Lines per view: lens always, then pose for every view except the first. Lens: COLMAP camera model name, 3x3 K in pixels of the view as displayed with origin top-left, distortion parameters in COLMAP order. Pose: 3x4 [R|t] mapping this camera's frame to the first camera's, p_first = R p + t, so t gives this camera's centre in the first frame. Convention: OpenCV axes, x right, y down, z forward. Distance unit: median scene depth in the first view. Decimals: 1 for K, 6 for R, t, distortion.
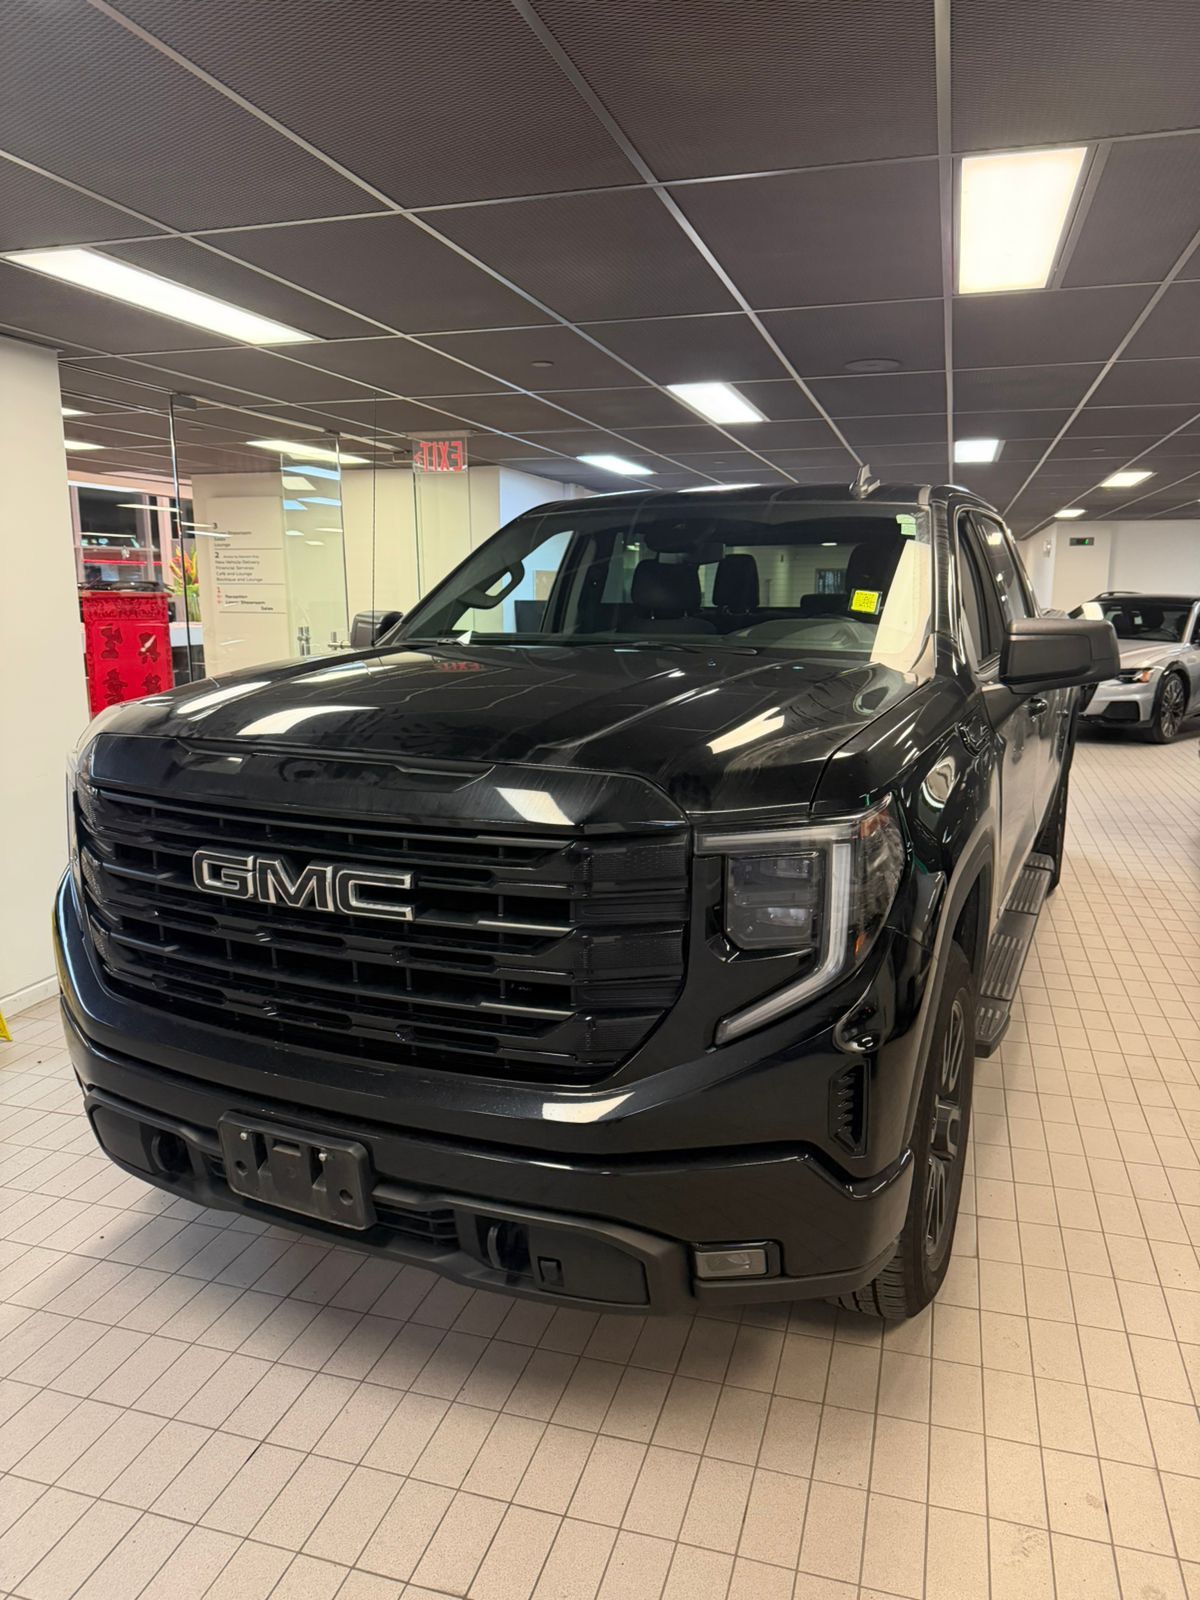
lens RADIAL K [[1135.3, 0, 618.4], [0, 1135.3, 802.8], [0, 0, 1]] dist [0.066972, -0.089978]
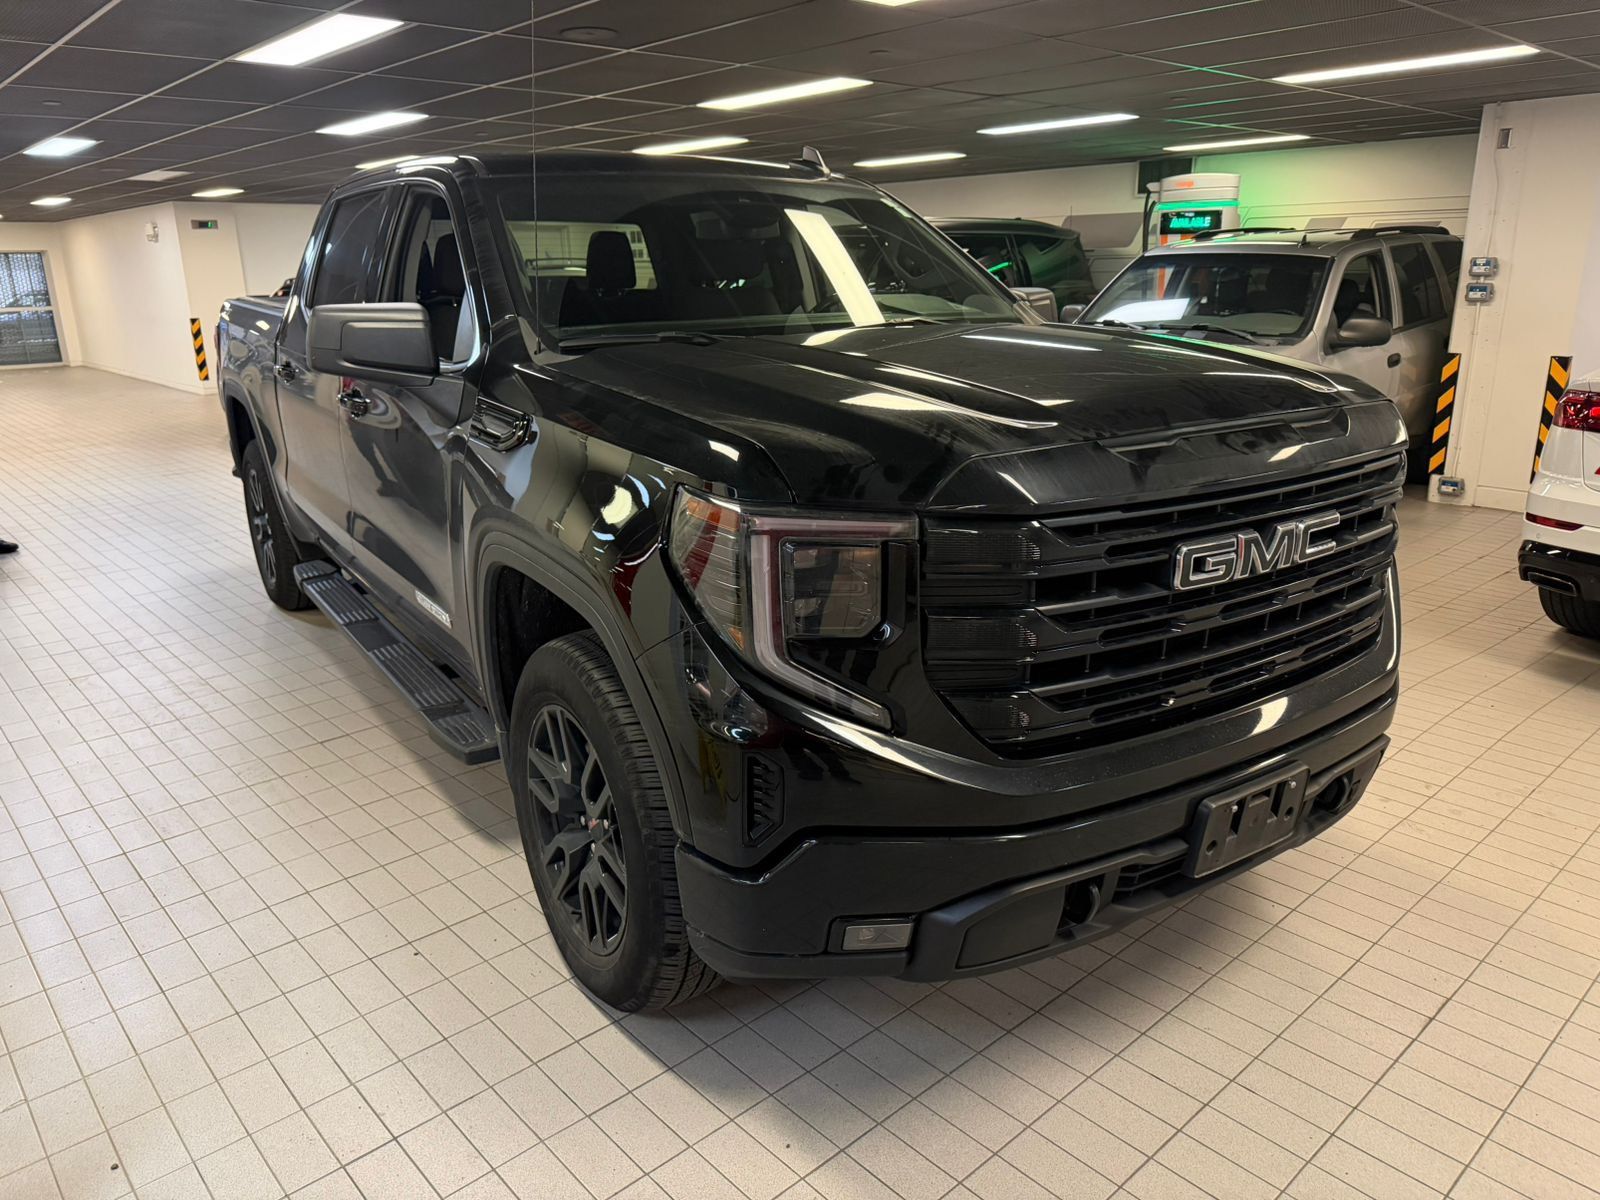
lens RADIAL K [[1135.3, 0, 837.6], [0, 1135.3, 623.6], [0, 0, 1]] dist [0.066972, -0.089978]
pose [[0.495768, -0.259342, 0.828828, -1.238963], [0.169815, 0.964897, 0.200342, -0.127500], [-0.851691, 0.041424, 0.522405, 0.720398]]
